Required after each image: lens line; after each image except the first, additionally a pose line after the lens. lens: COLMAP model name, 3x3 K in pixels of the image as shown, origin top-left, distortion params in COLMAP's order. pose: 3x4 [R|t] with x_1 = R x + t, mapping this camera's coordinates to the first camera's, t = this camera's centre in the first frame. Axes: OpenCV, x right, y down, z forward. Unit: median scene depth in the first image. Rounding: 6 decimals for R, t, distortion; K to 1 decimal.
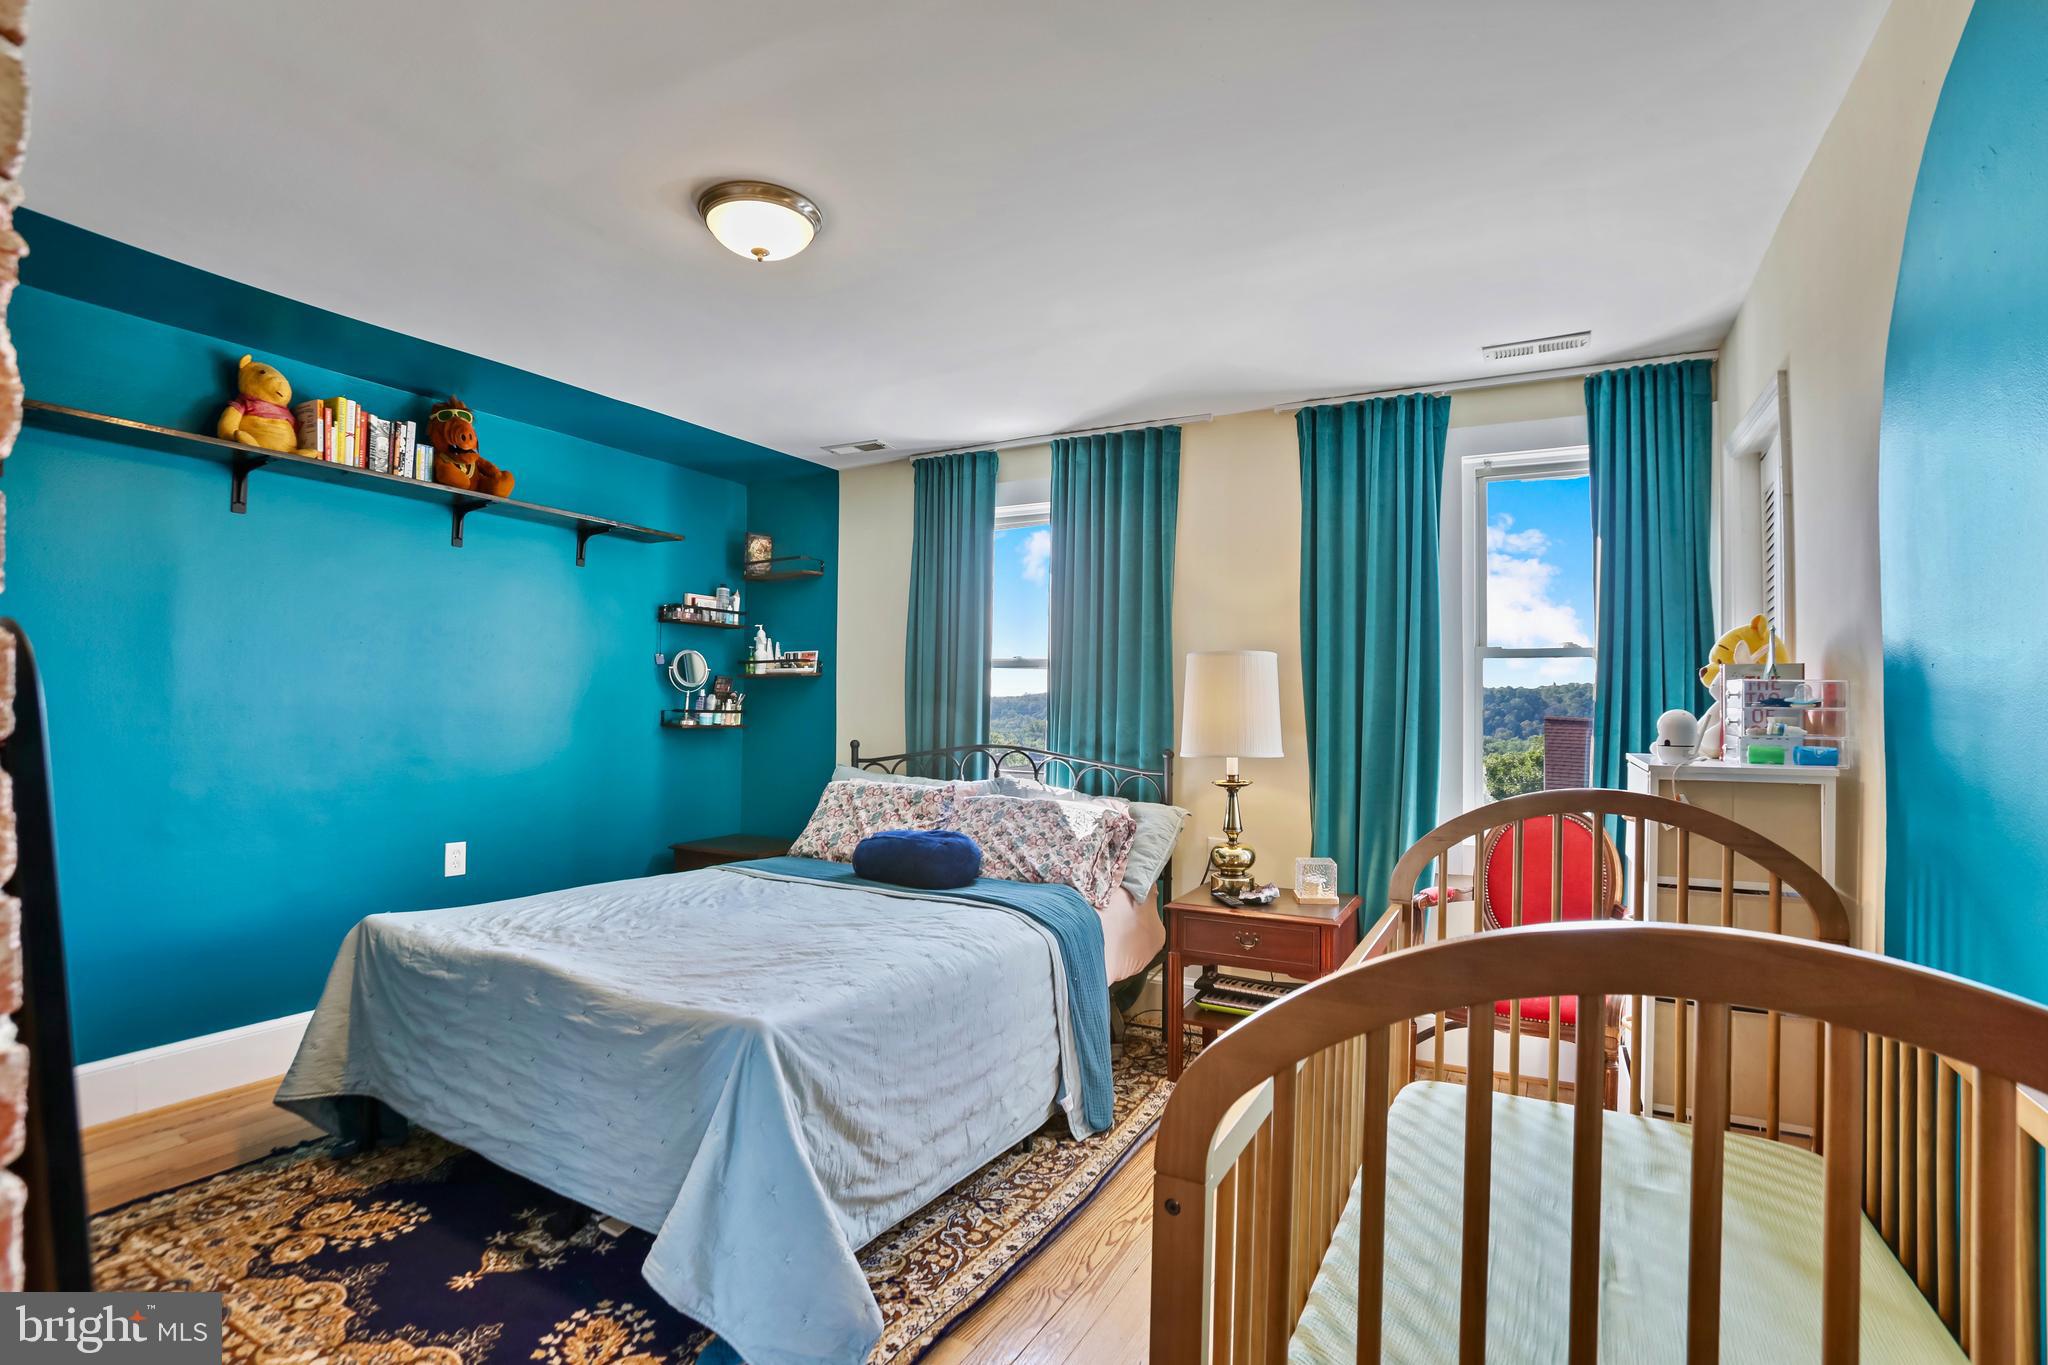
lens RADIAL K [[955.4, 0, 991.2], [0, 955.4, 687.7], [0, 0, 1]] dist [-0.072920, 0.029907]
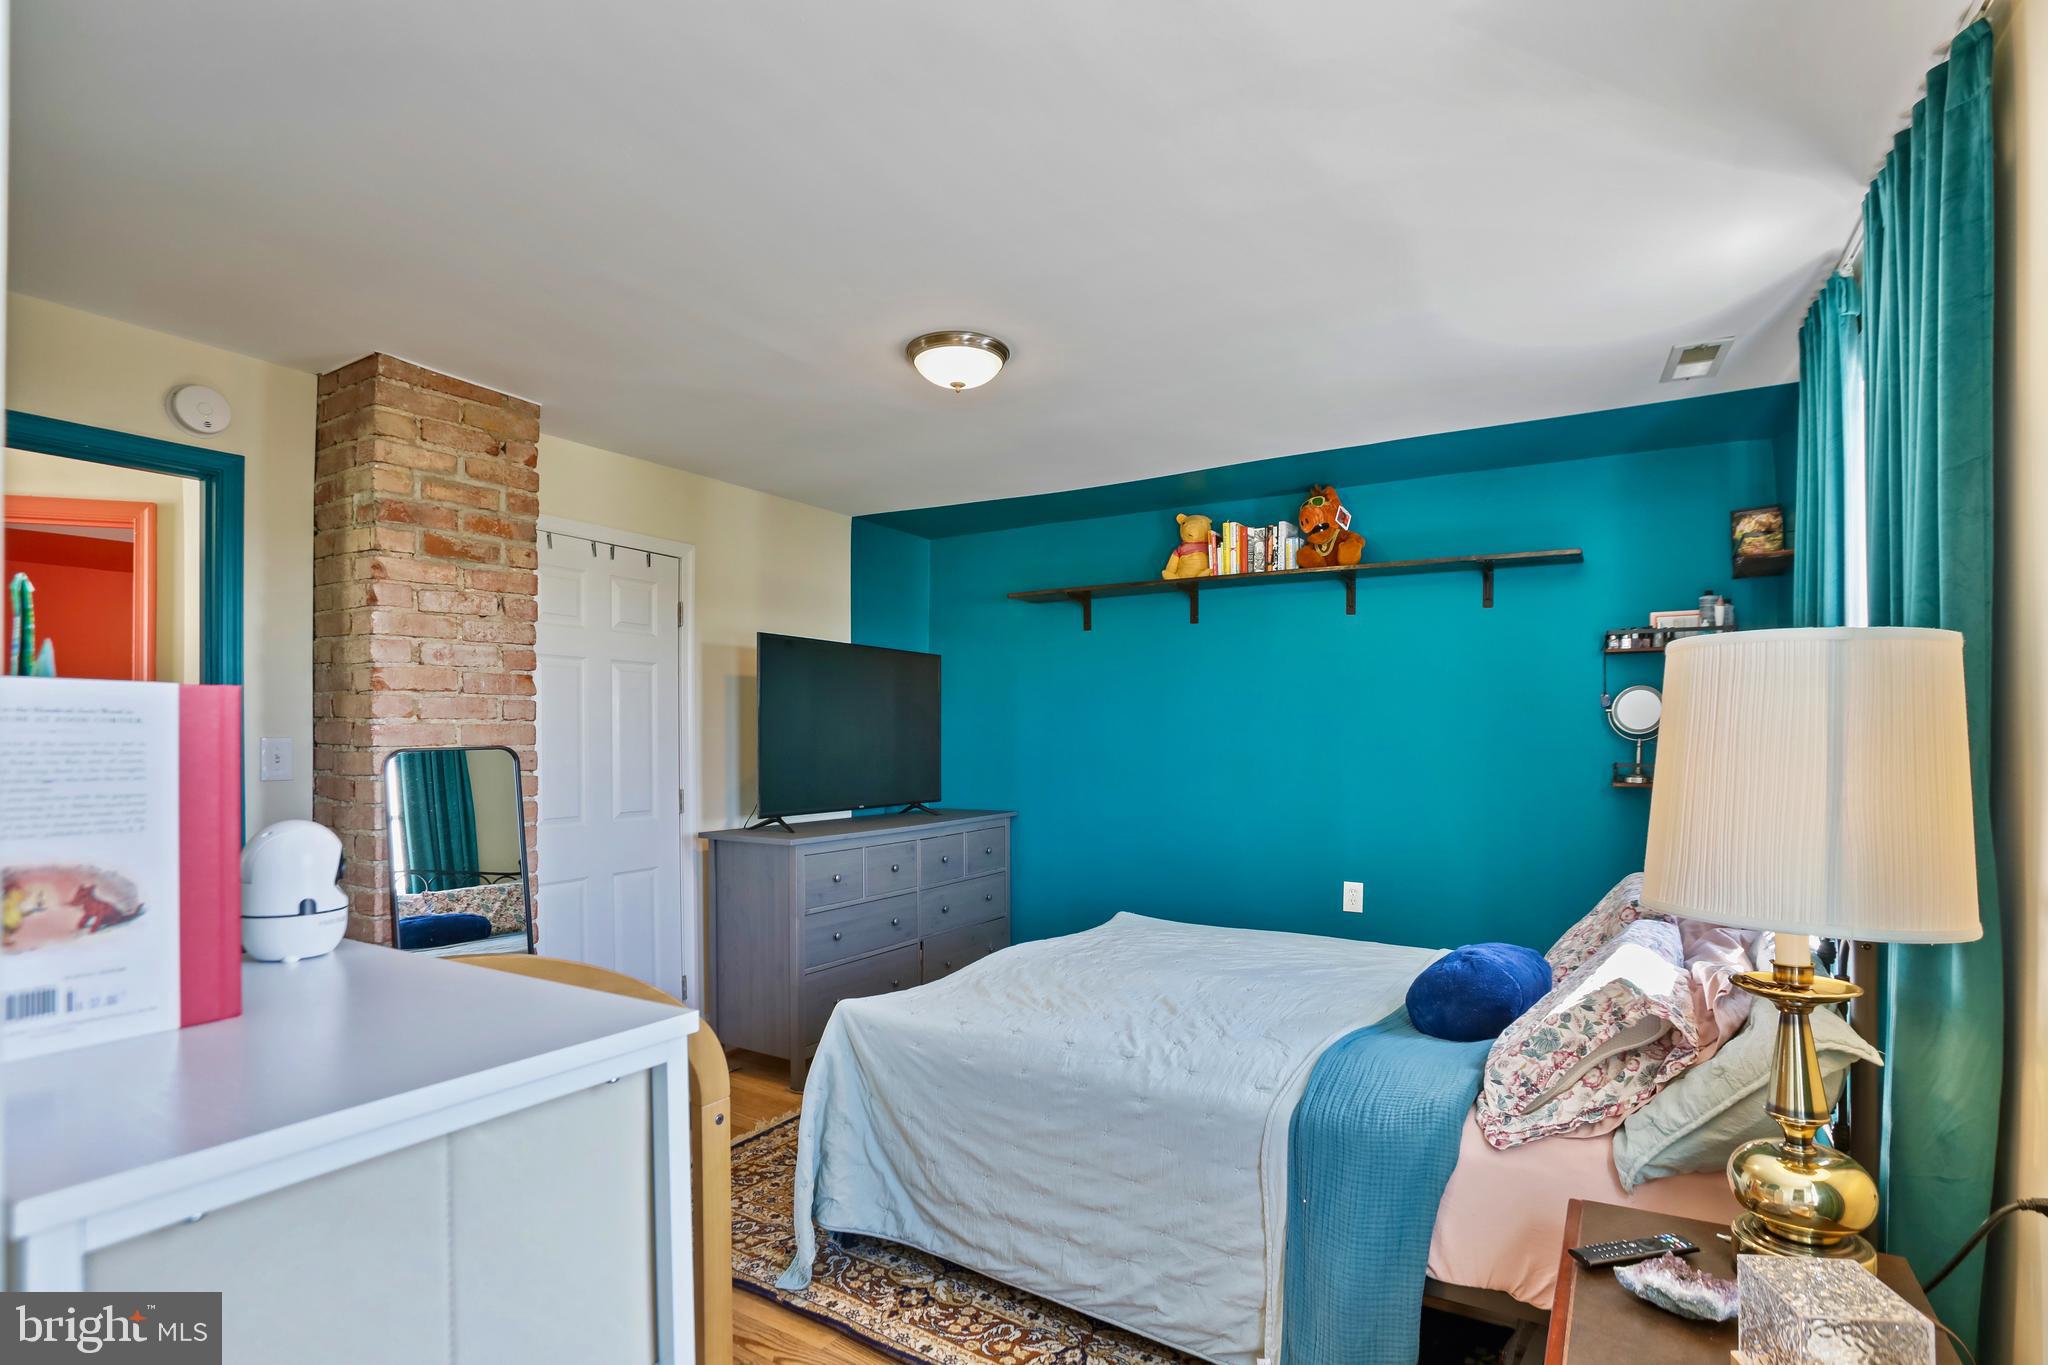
lens RADIAL K [[947.9, 0, 1028.1], [0, 947.9, 732.4], [0, 0, 1]] dist [-0.066742, 0.028894]
pose [[0.005181, -0.016354, -0.999853, 0.597310], [0.025928, 0.999532, -0.016215, -0.003642], [0.999650, -0.025840, 0.005602, 0.680174]]
